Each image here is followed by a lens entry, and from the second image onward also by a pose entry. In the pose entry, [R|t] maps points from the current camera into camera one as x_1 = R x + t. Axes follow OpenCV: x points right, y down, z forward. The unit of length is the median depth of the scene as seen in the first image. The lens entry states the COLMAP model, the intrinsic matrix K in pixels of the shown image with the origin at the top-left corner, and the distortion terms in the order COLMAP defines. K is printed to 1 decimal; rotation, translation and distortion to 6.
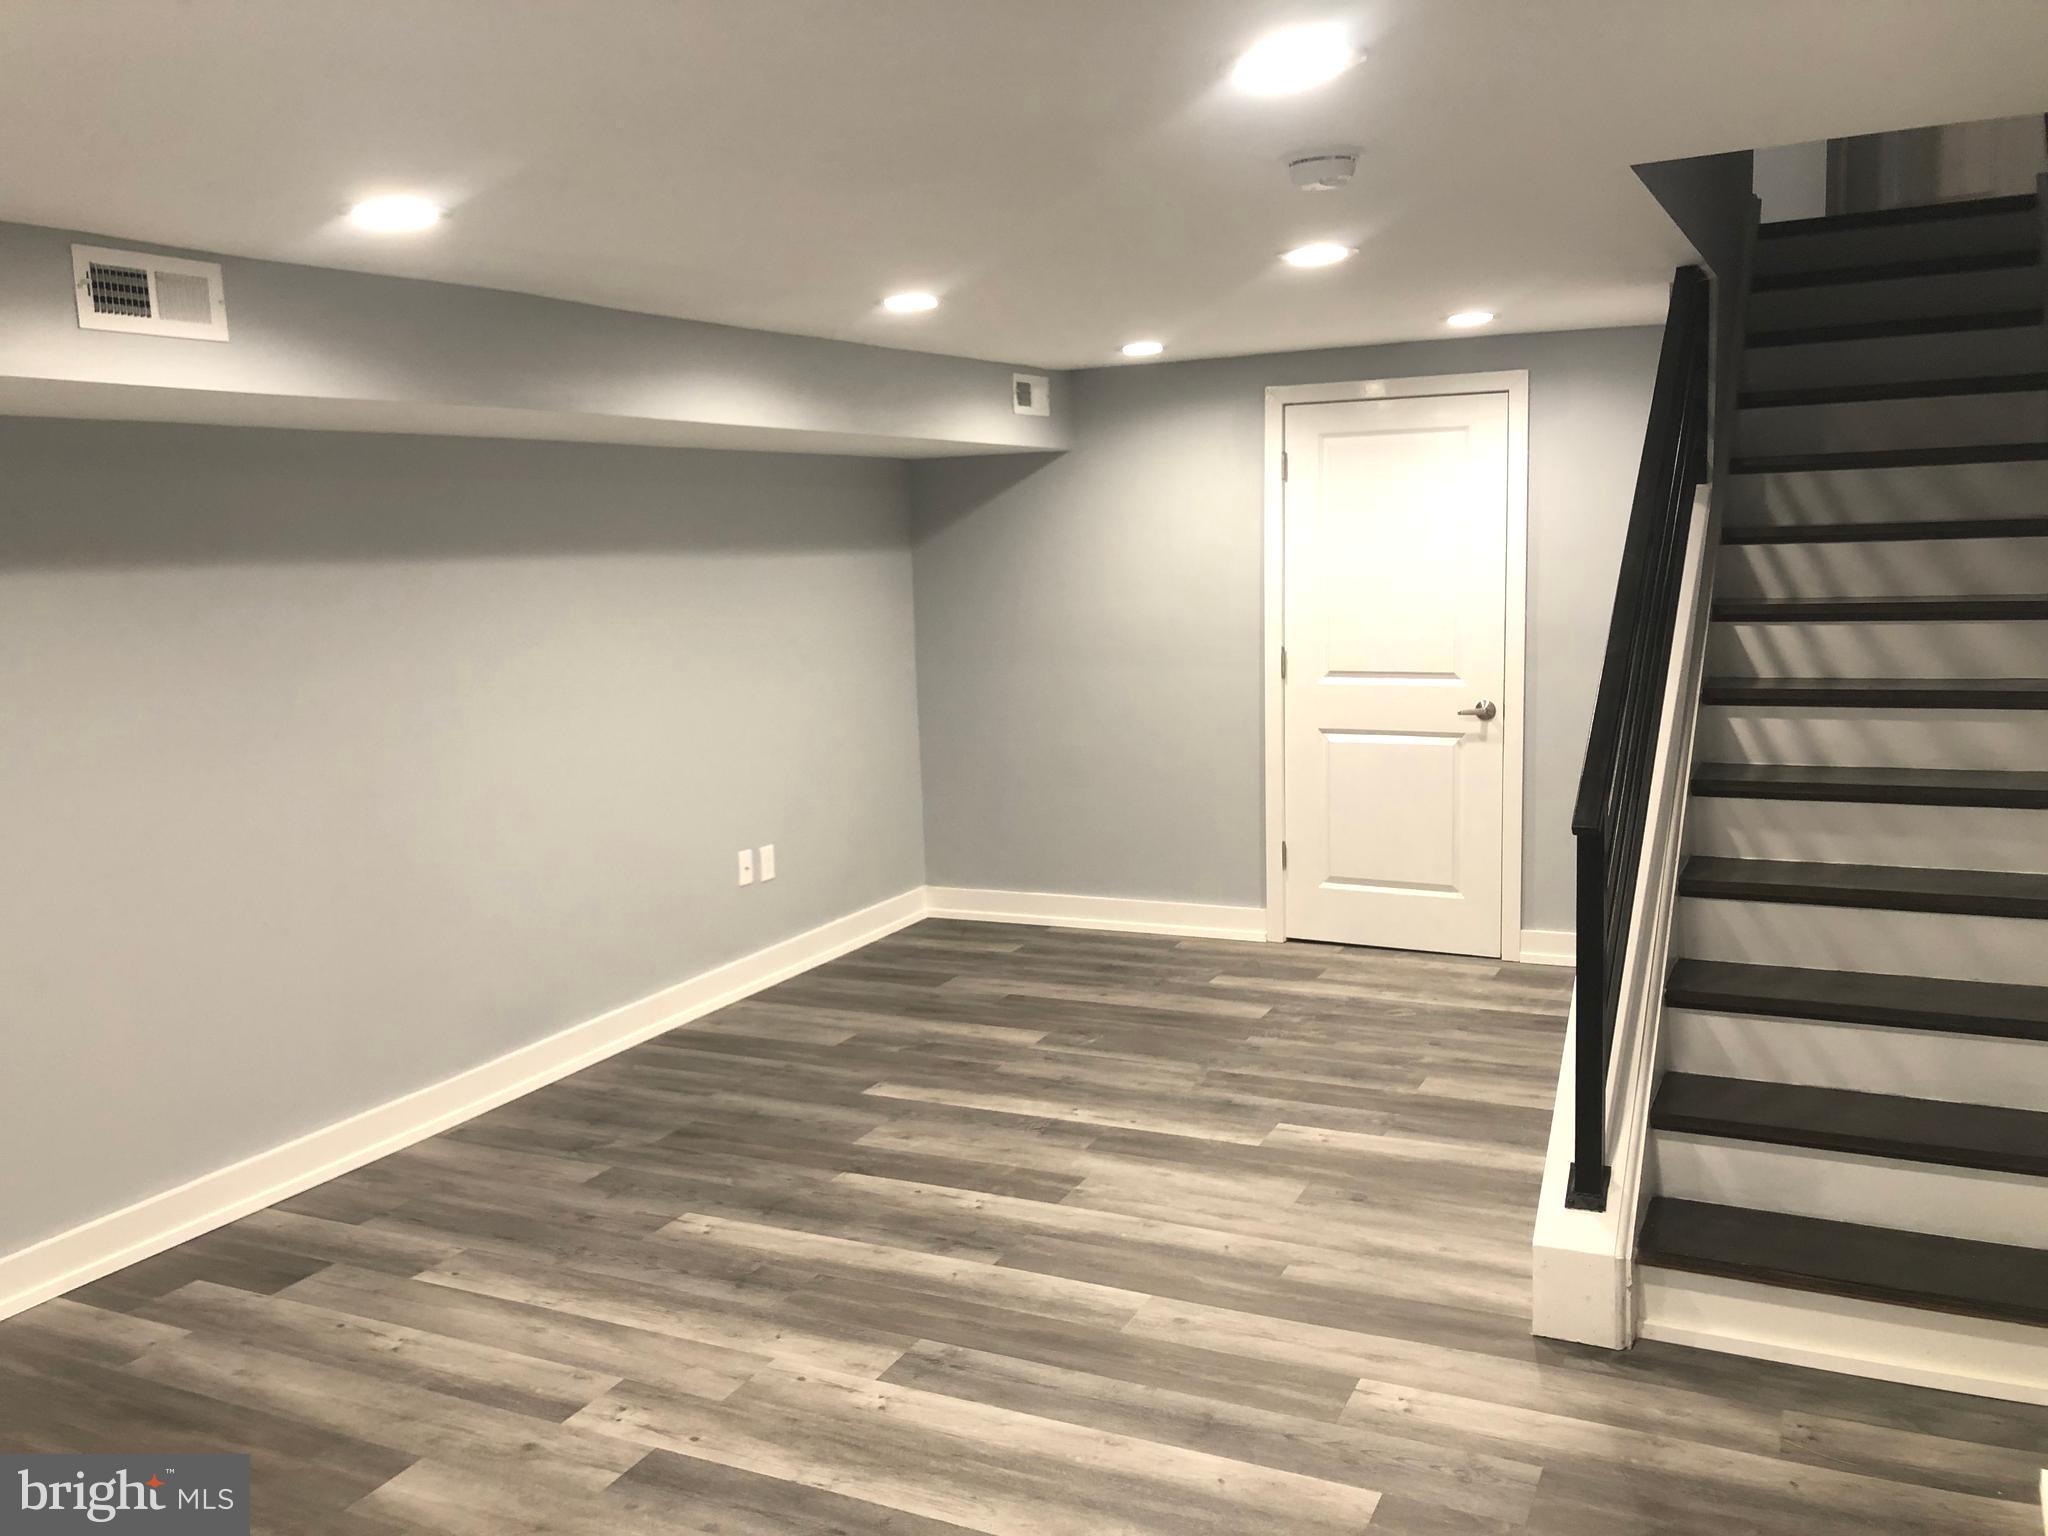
lens RADIAL K [[1706.8, 0, 1026.0], [0, 1706.8, 768.6], [0, 0, 1]] dist [0.008131, 0.008201]
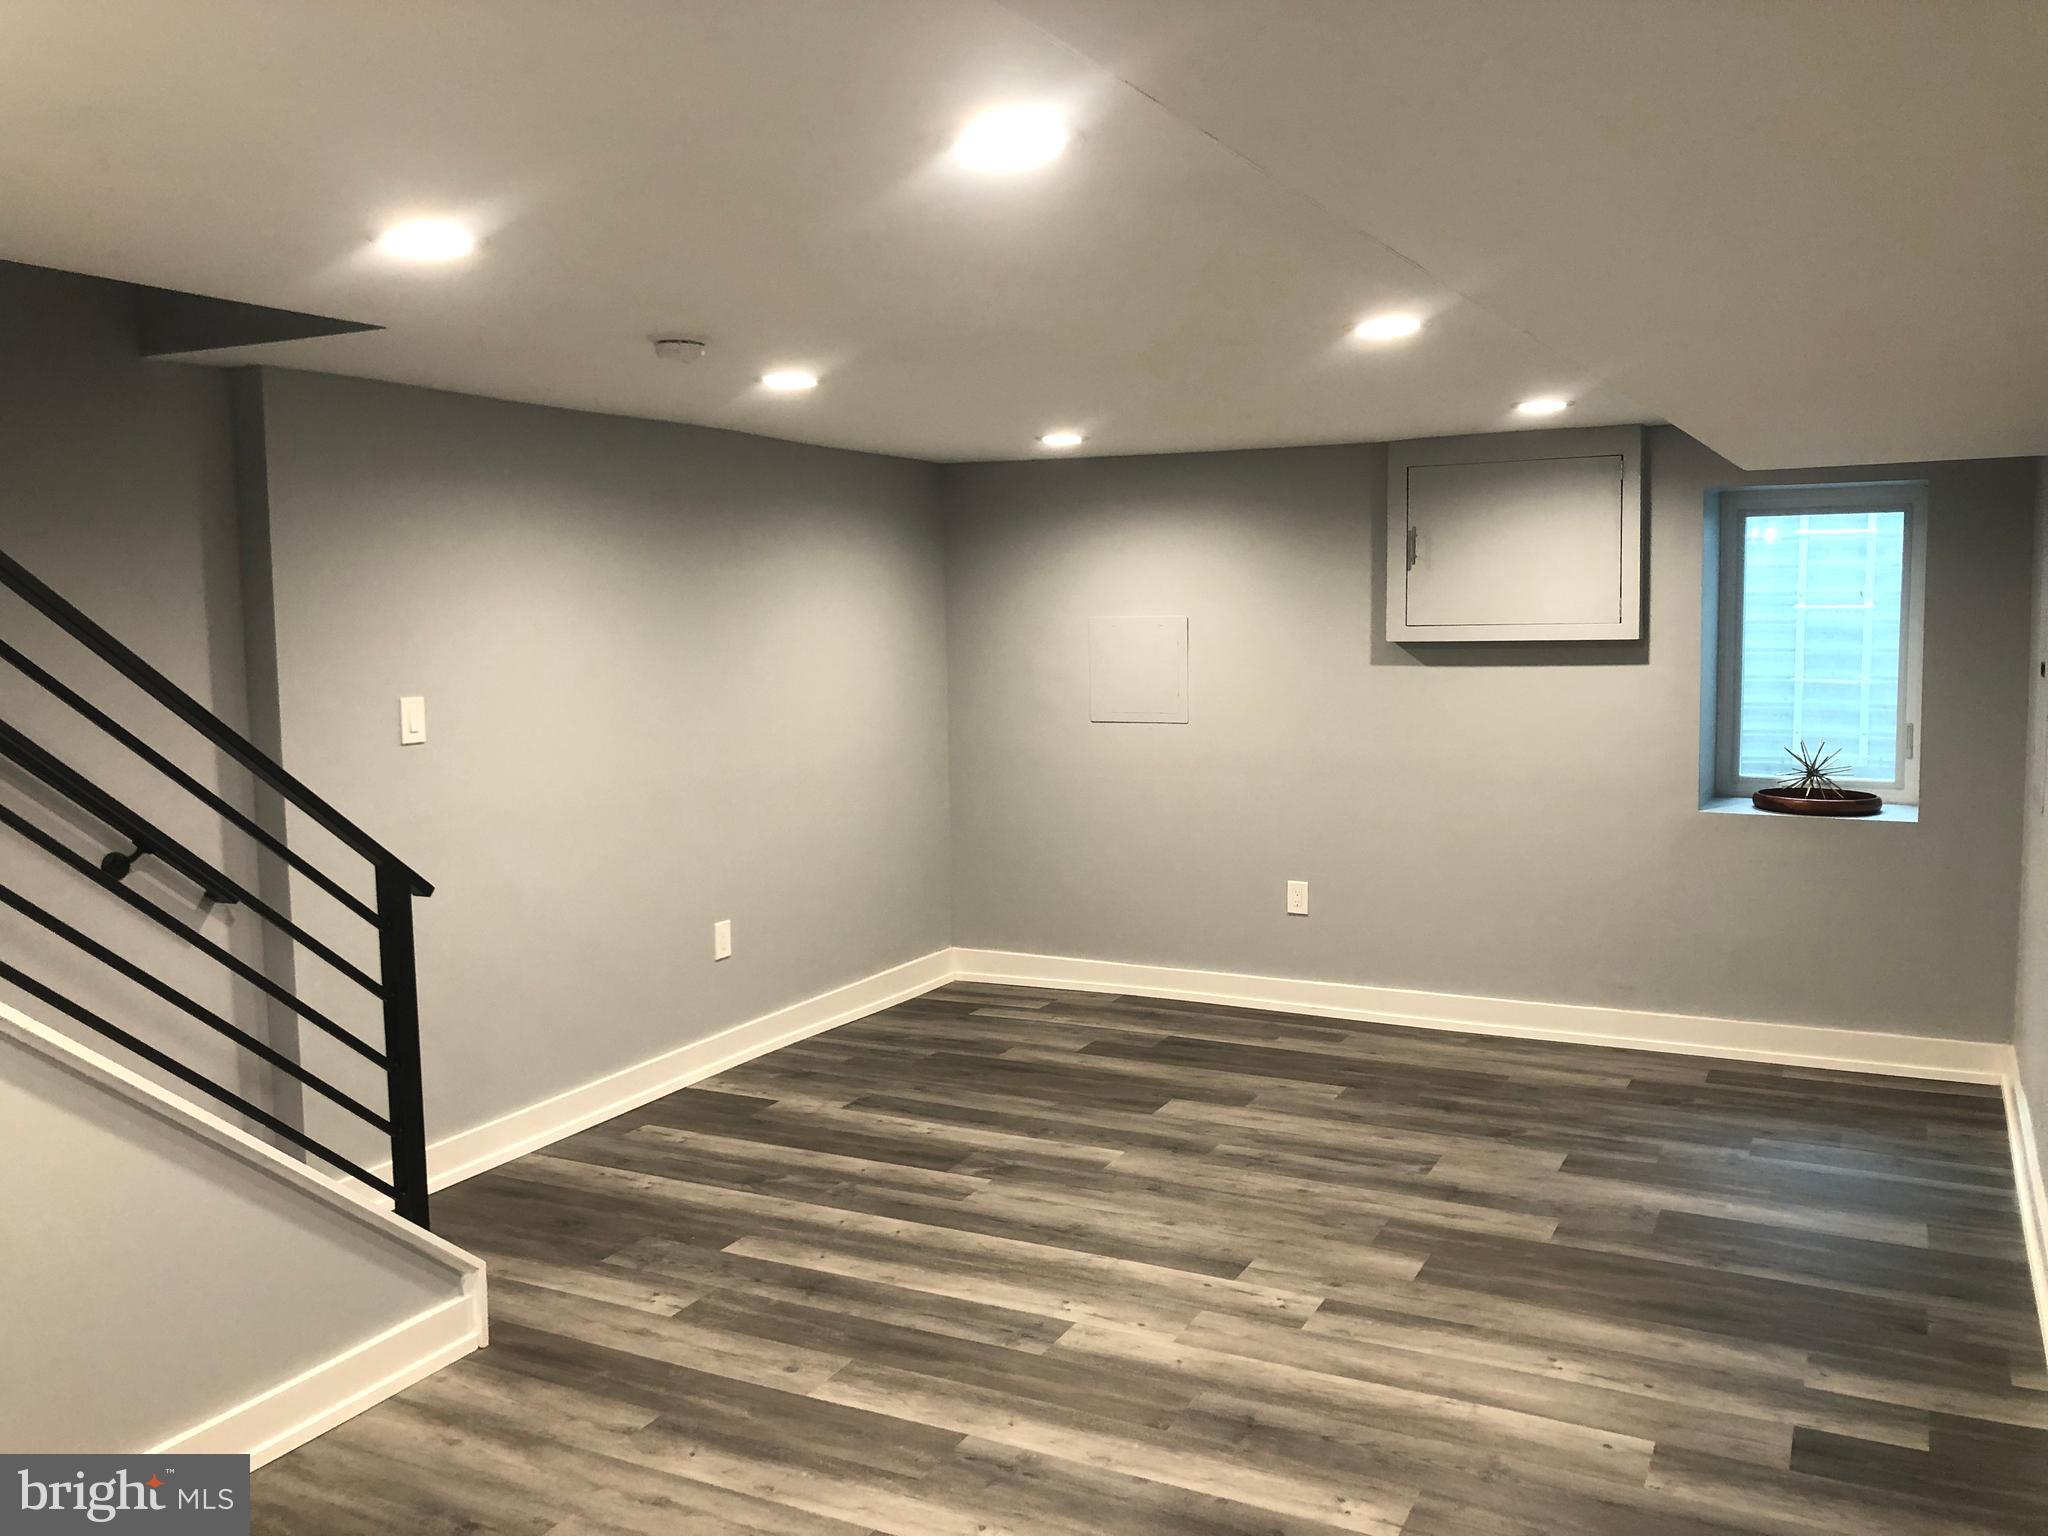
lens RADIAL K [[1706.8, 0, 1024.3], [0, 1706.8, 767.7], [0, 0, 1]] dist [0.008131, 0.008201]
pose [[-0.998395, 0.051898, 0.022663, -0.091929], [0.055812, 0.969544, 0.238475, -0.266402], [-0.009596, 0.239357, -0.970884, 1.895066]]
